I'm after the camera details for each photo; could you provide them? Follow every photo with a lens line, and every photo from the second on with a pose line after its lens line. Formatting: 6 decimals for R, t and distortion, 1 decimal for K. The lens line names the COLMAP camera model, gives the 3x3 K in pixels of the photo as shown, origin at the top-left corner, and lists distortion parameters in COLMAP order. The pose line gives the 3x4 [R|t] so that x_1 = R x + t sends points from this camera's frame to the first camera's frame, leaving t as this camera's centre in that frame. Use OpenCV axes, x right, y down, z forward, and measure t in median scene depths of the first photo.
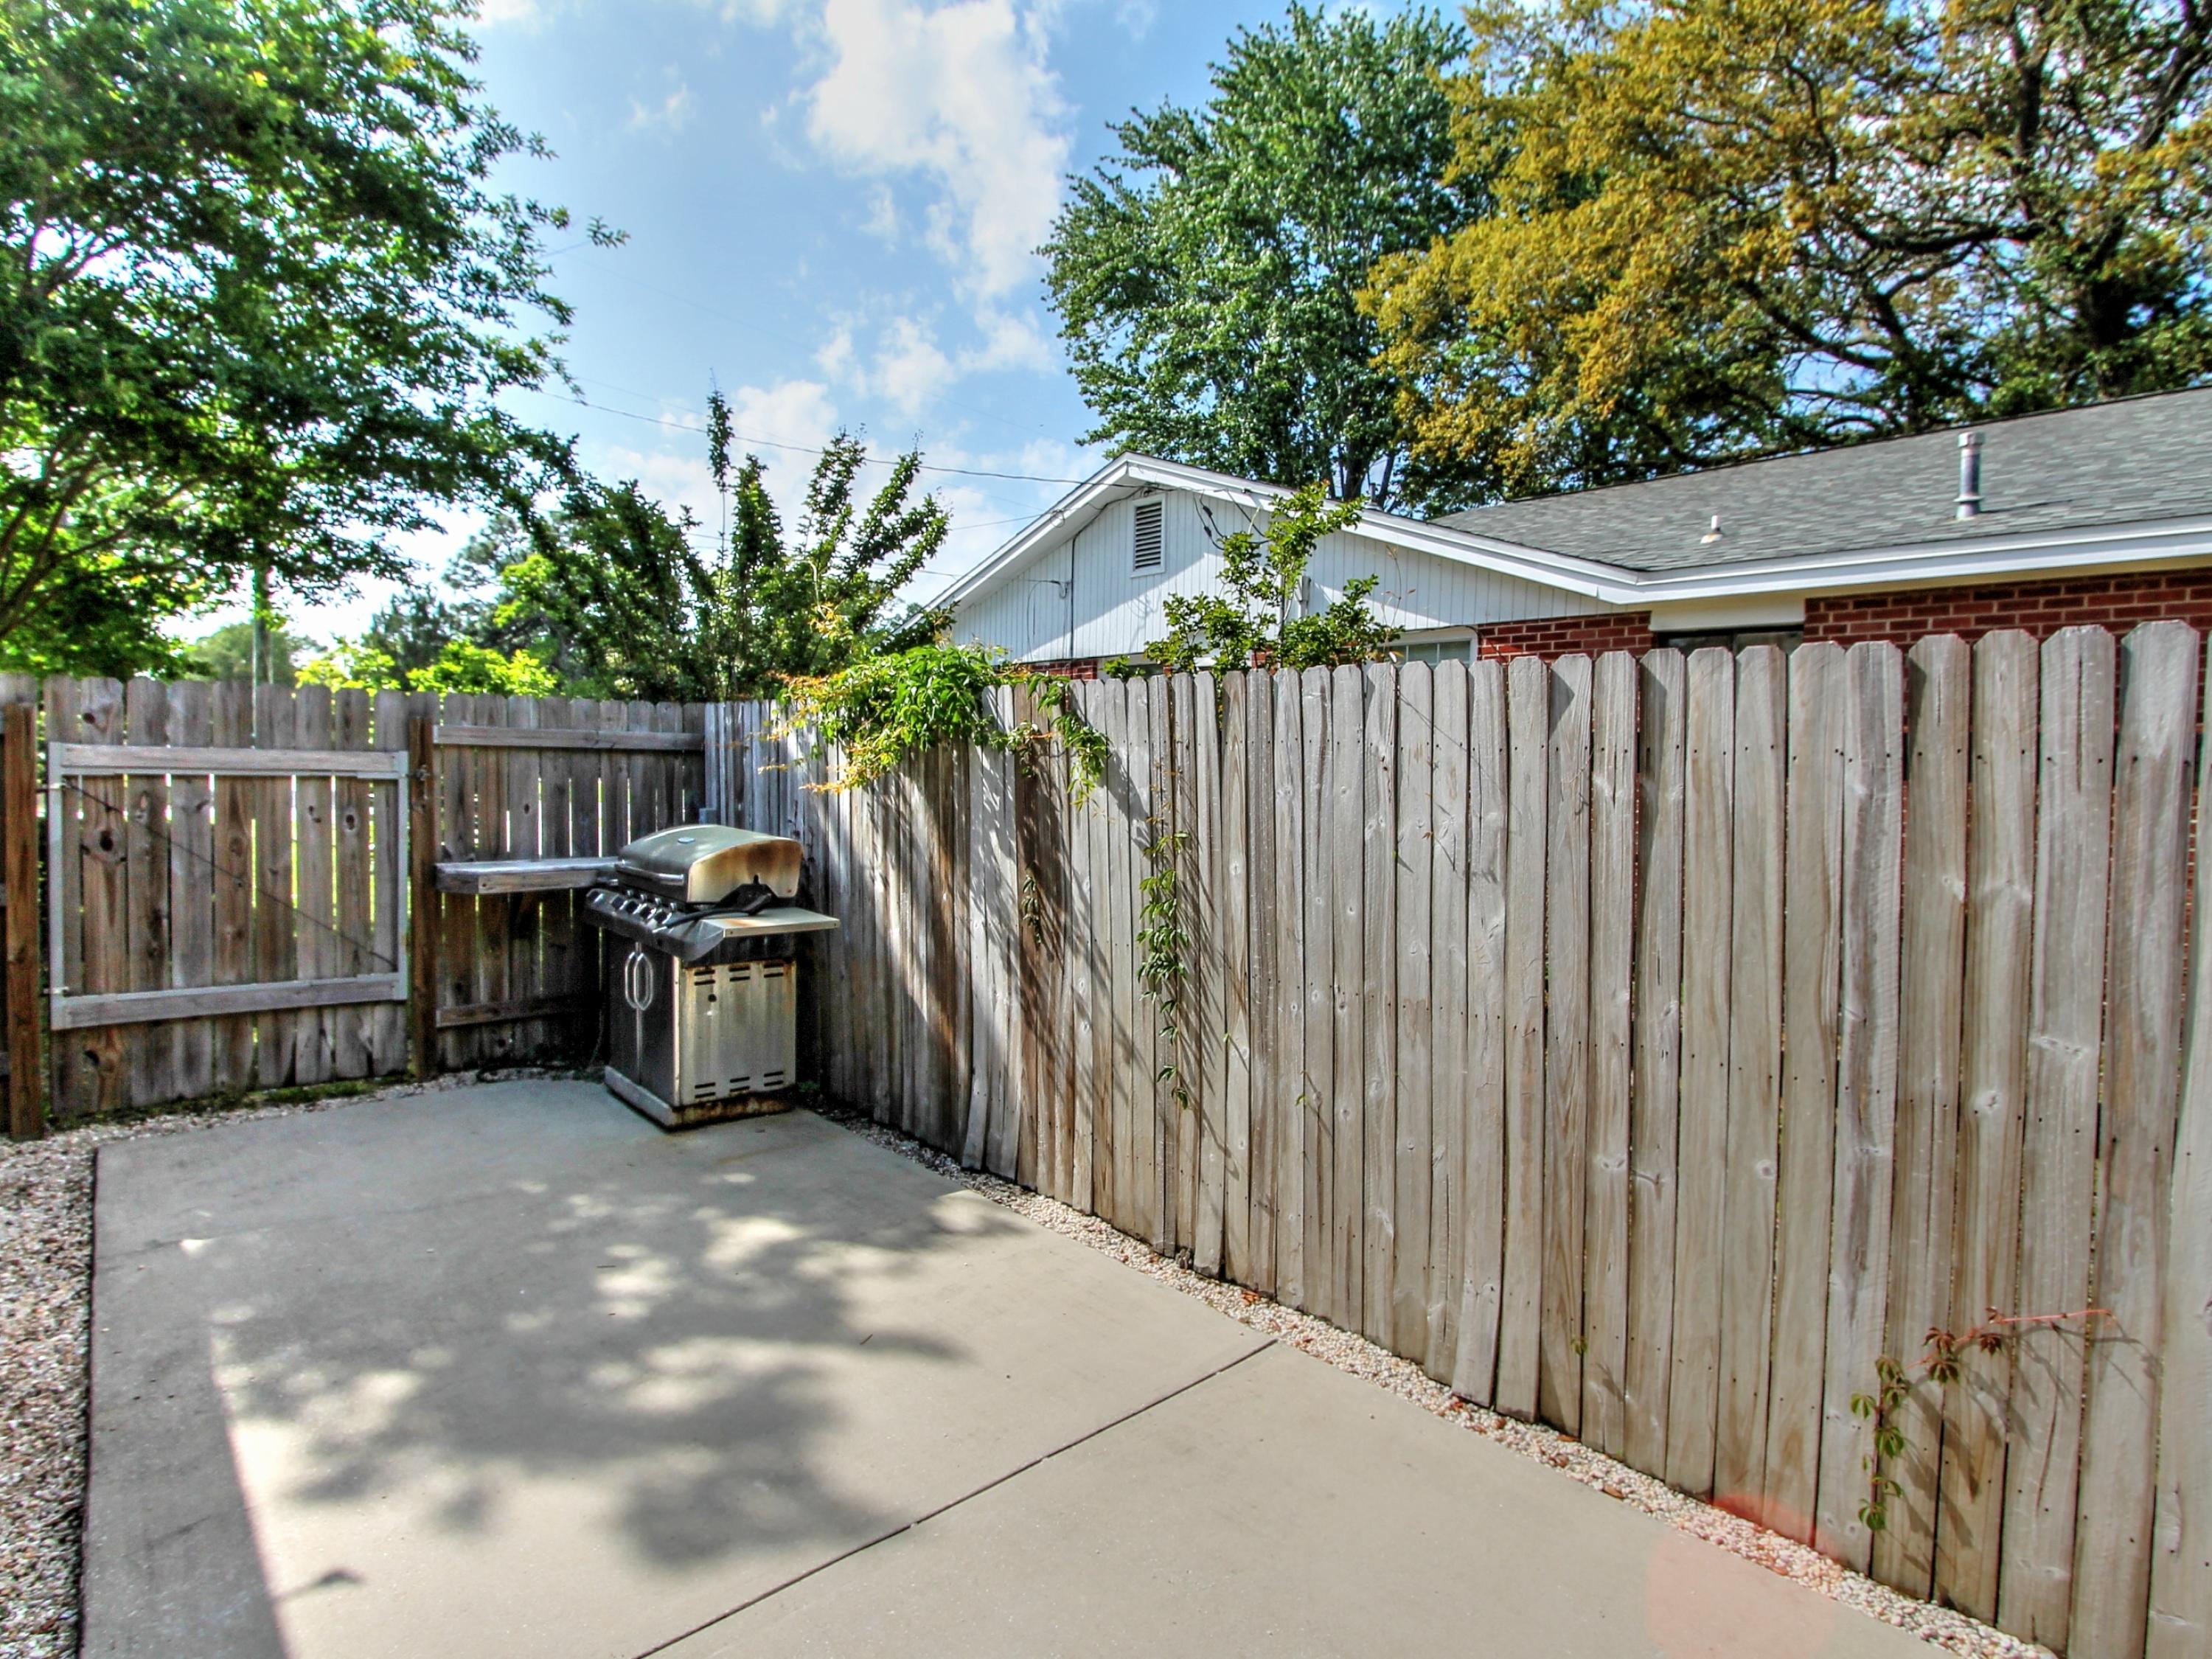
lens RADIAL K [[1190.1, 0, 1106.0], [0, 1190.1, 829.5], [0, 0, 1]] dist [0.004482, 0.000648]
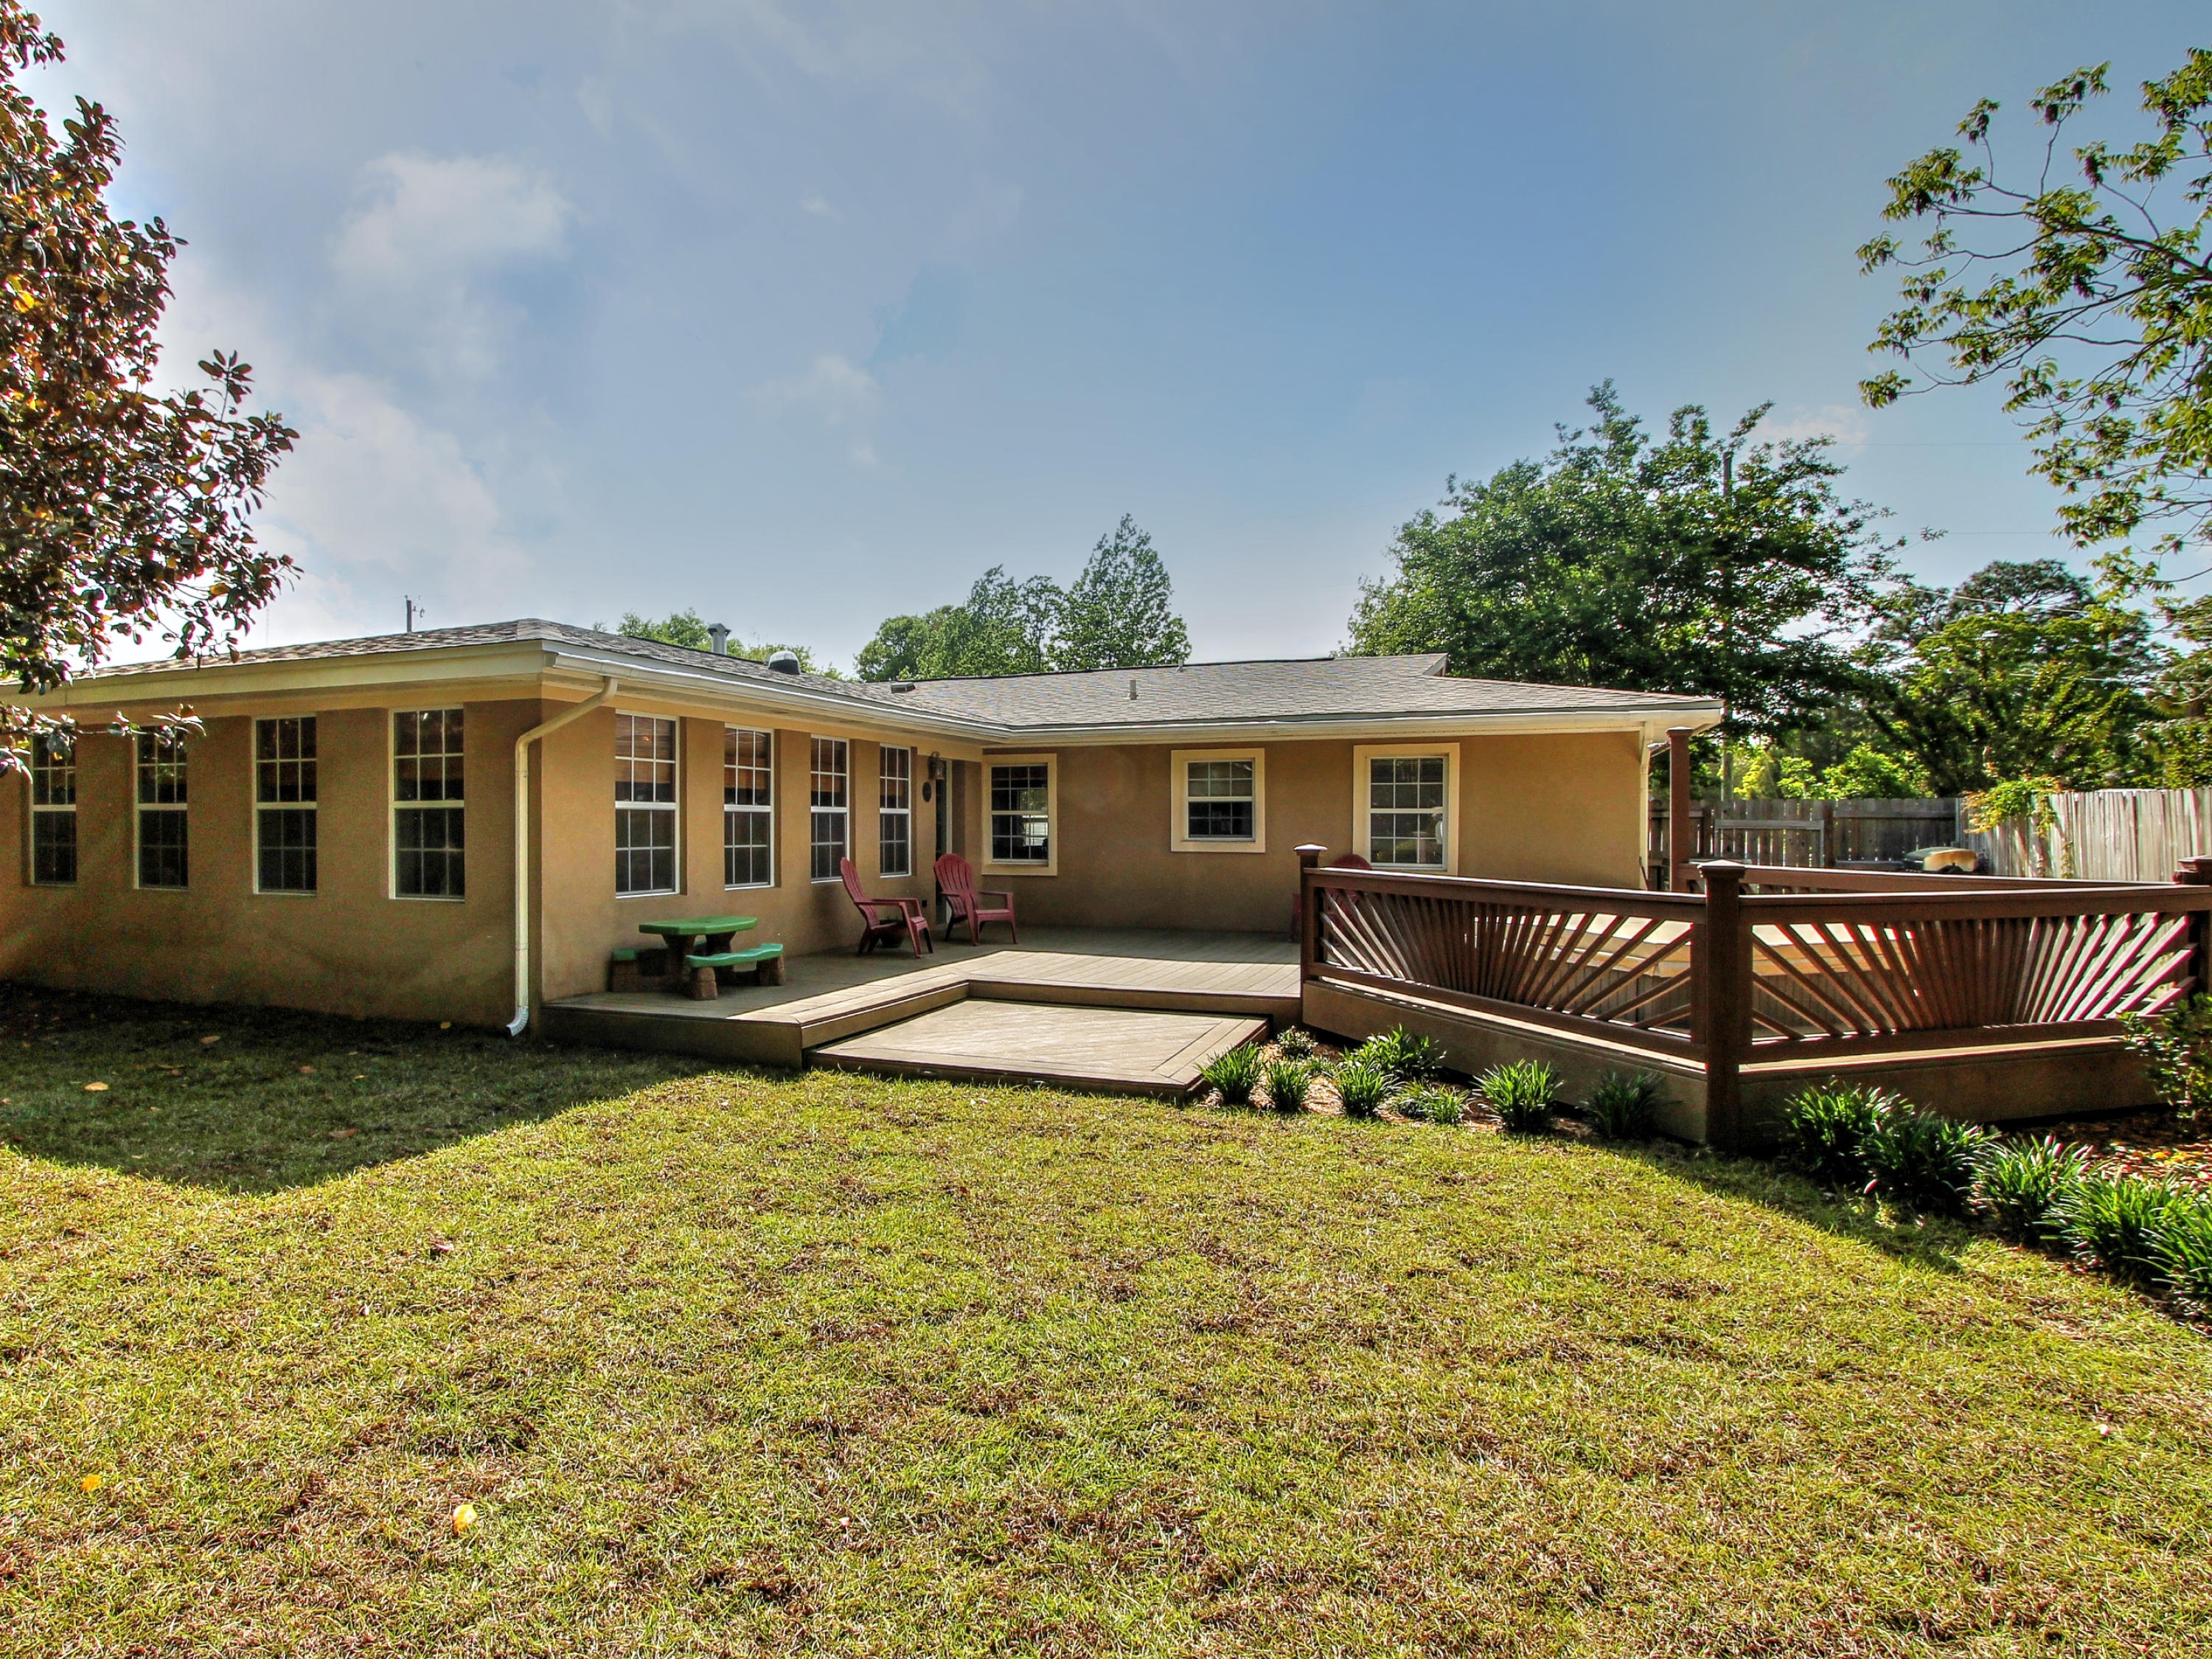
lens RADIAL K [[1190.1, 0, 1106.0], [0, 1190.1, 829.5], [0, 0, 1]] dist [0.004482, 0.000648]
pose [[0.483560, -0.004535, -0.875299, 0.901888], [-0.049090, 0.998272, -0.032292, 0.113000], [0.873933, 0.058583, 0.482502, -1.569537]]
